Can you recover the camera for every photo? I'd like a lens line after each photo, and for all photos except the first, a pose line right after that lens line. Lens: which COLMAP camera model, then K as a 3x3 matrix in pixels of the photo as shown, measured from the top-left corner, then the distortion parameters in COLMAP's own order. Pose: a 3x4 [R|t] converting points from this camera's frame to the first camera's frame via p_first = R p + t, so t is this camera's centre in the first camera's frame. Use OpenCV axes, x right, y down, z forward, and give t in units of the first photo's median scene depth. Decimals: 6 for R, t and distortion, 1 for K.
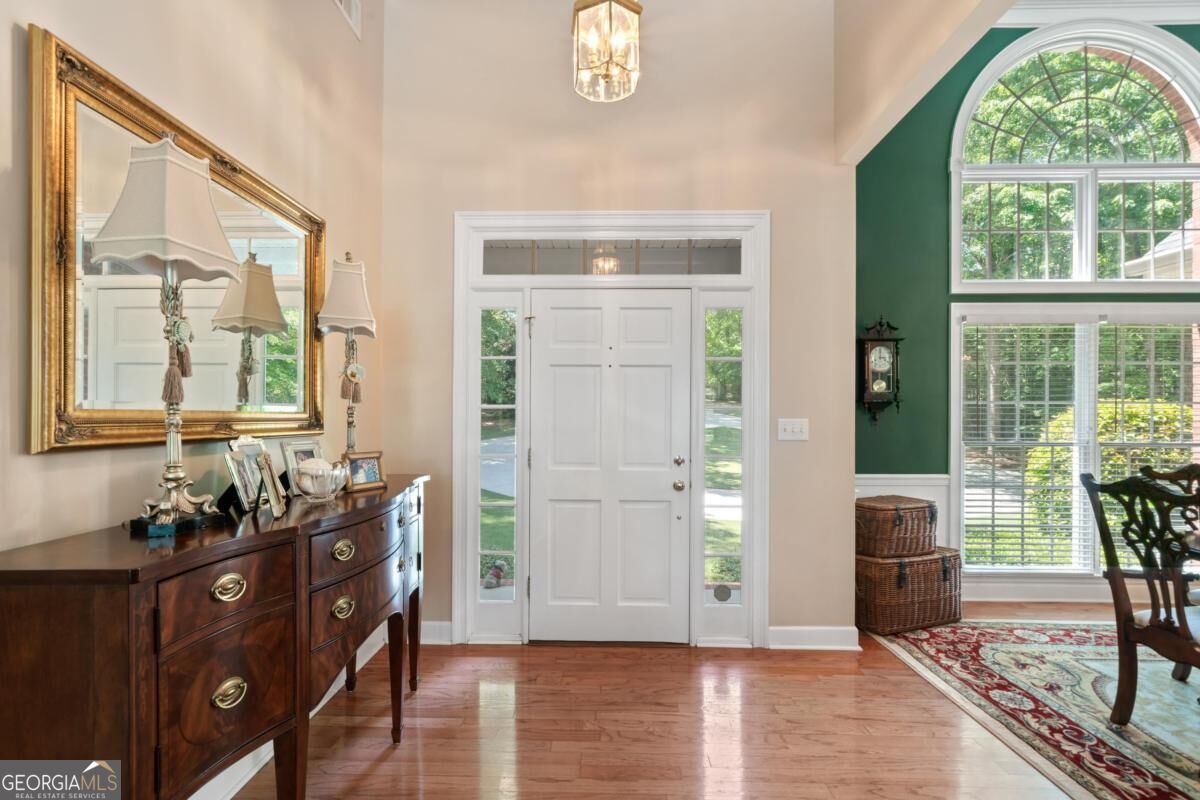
lens RADIAL K [[556.5, 0, 596.2], [0, 556.5, 419.6], [0, 0, 1]] dist [0.000425, 0.000062]
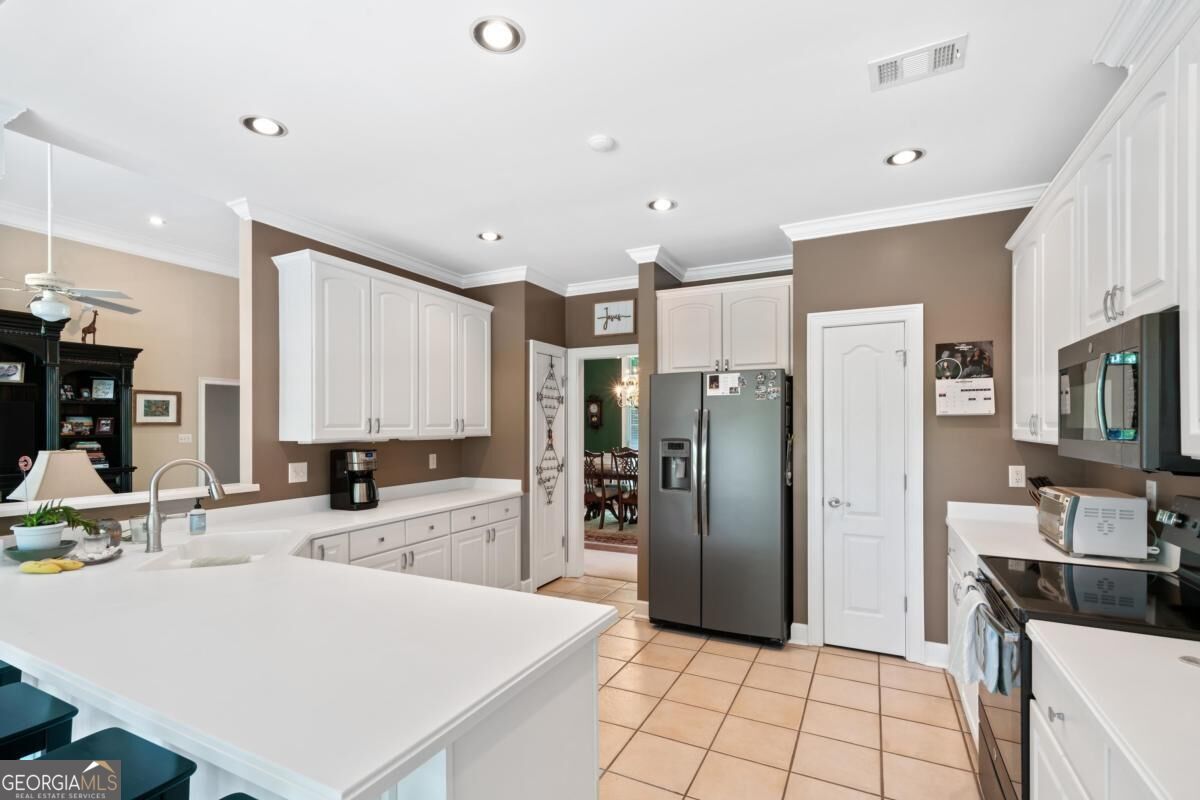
lens RADIAL K [[555.0, 0, 584.8], [0, 555.0, 426.3], [0, 0, 1]] dist [0.003436, 0.000679]
pose [[0.898402, -0.003904, -0.439157, 1.954782], [0.005139, 0.999985, 0.001624, -0.036104], [0.439144, -0.003716, 0.898409, -1.629229]]
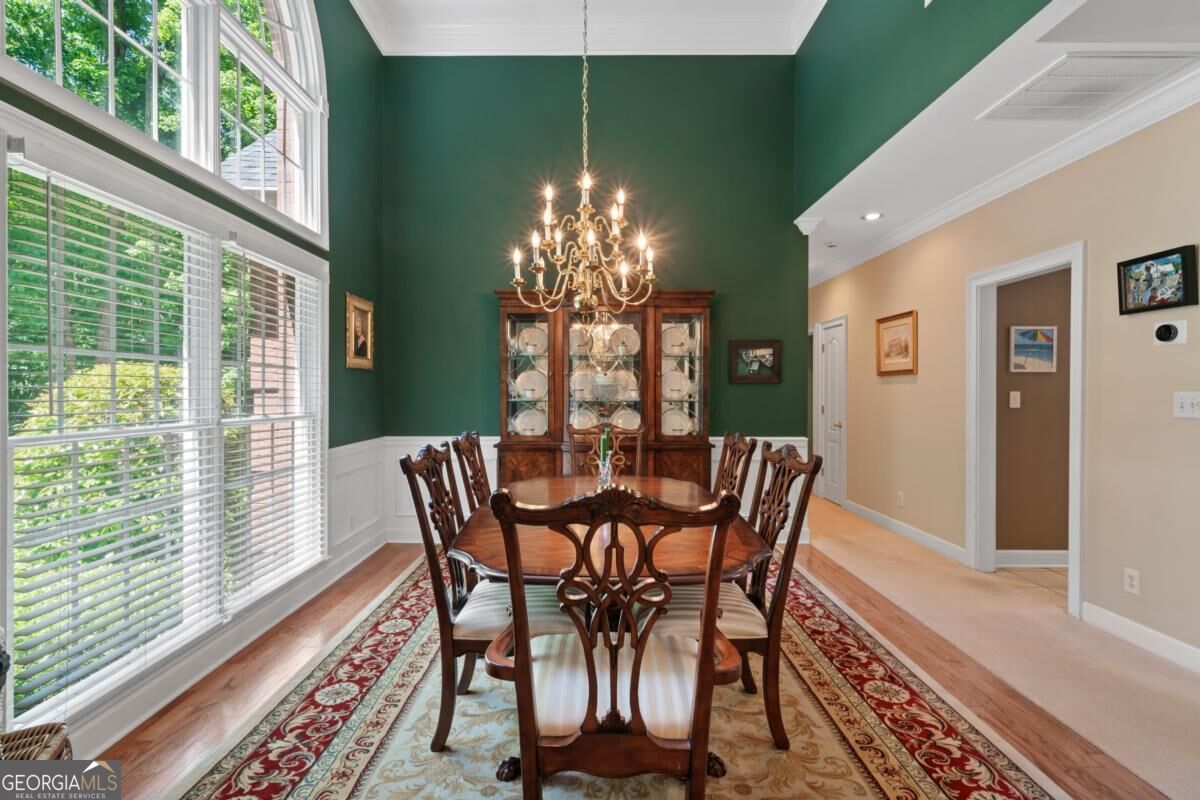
lens RADIAL K [[541.4, 0, 600.0], [0, 541.4, 400.0], [0, 0, 1]] dist [0.000549, 0.000036]
pose [[-0.031033, -0.014573, 0.999412, 0.299689], [0.000373, 0.999893, 0.014591, 0.004179], [-0.999518, 0.000826, -0.031025, 0.710003]]
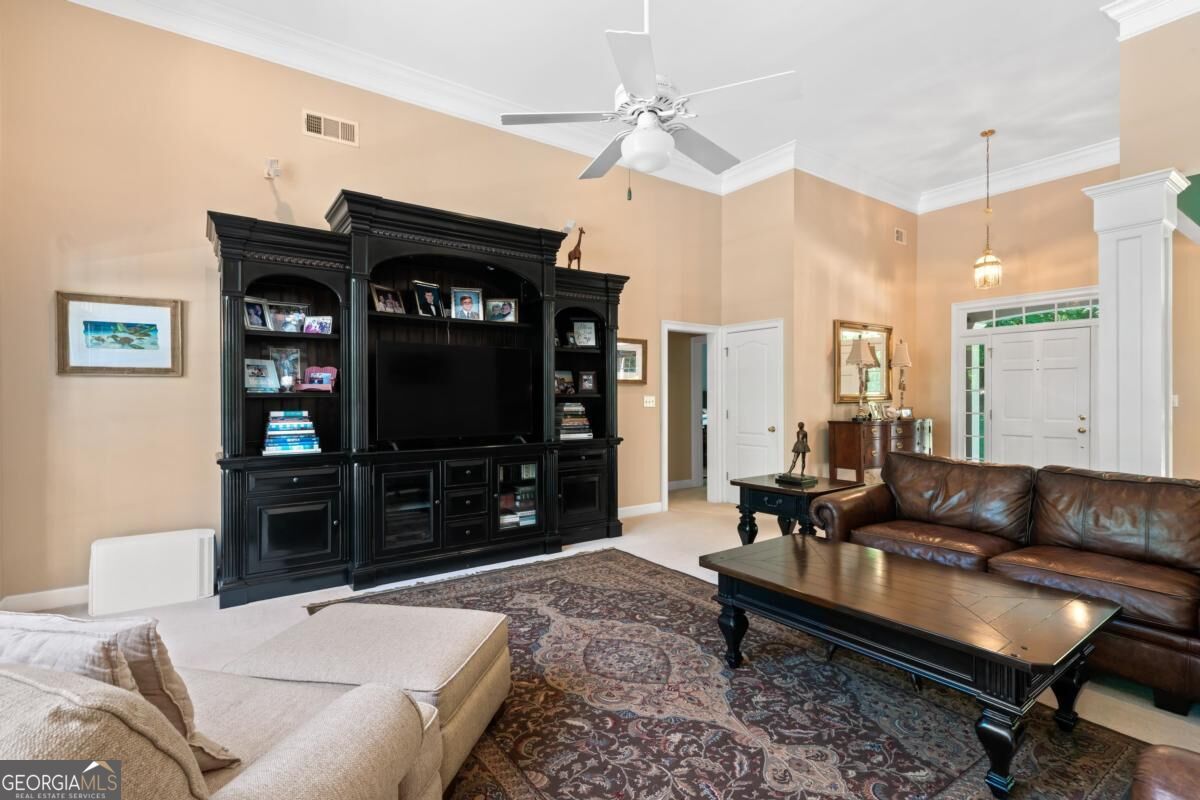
lens RADIAL K [[560.3, 0, 595.4], [0, 560.3, 399.5], [0, 0, 1]] dist [0.002327, 0.000171]
pose [[0.597054, -0.001679, -0.802200, 0.688353], [0.004282, 0.999990, 0.001094, 0.003345], [0.802190, -0.004088, 0.597055, -1.469492]]
